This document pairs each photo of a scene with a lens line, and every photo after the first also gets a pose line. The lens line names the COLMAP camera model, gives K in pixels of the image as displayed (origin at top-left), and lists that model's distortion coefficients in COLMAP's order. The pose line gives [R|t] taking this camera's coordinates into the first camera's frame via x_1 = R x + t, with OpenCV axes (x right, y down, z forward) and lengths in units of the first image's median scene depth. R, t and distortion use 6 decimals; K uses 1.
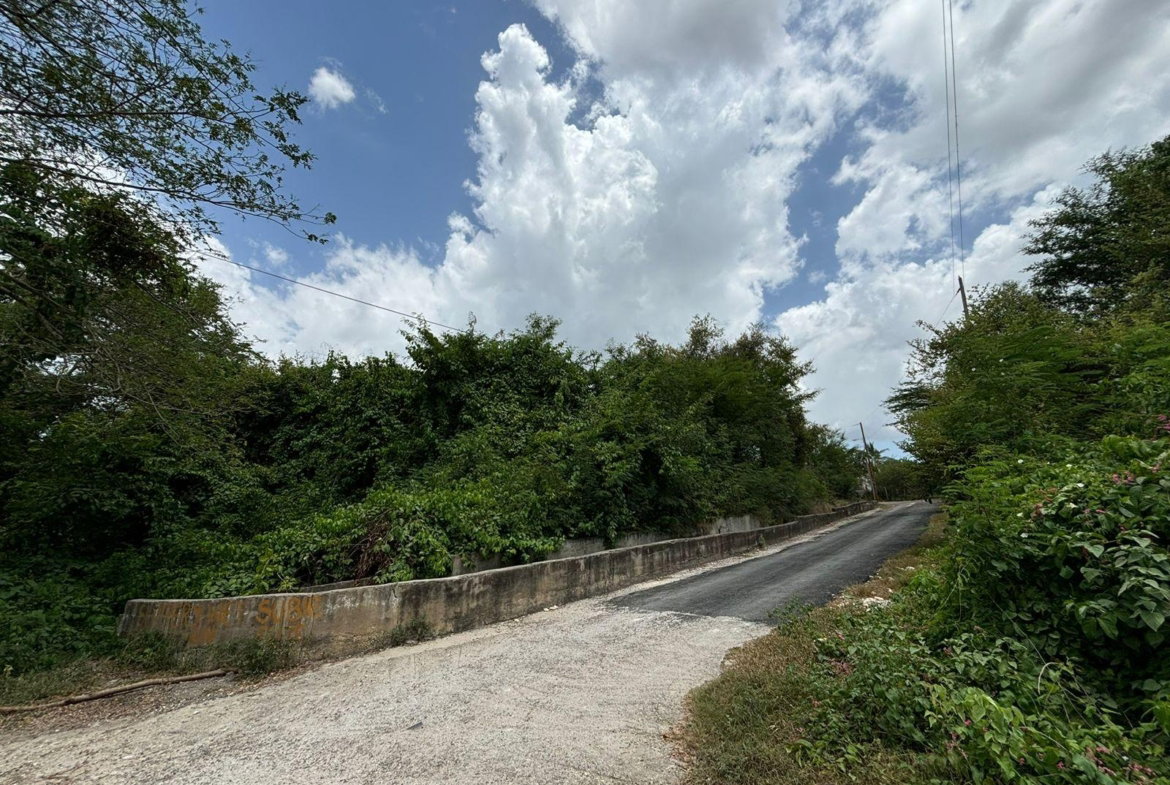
lens RADIAL K [[478.8, 0, 585.7], [0, 478.8, 389.3], [0, 0, 1]] dist [0.002583, -0.000085]
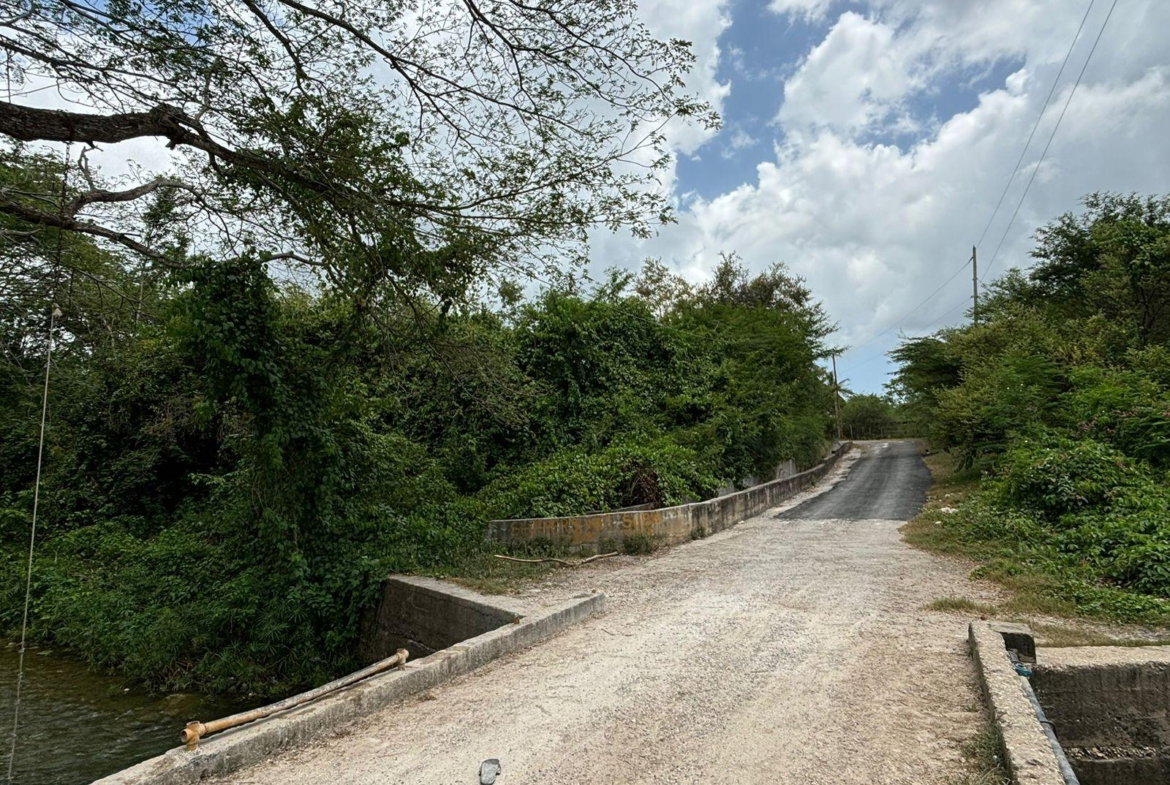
lens RADIAL K [[643.4, 0, 584.3], [0, 643.4, 397.1], [0, 0, 1]] dist [-0.015048, -0.004480]
pose [[0.982502, 0.017967, 0.185384, -0.591476], [-0.049734, 0.984503, 0.168168, -0.161349], [-0.179489, -0.174445, 0.968170, -0.516516]]
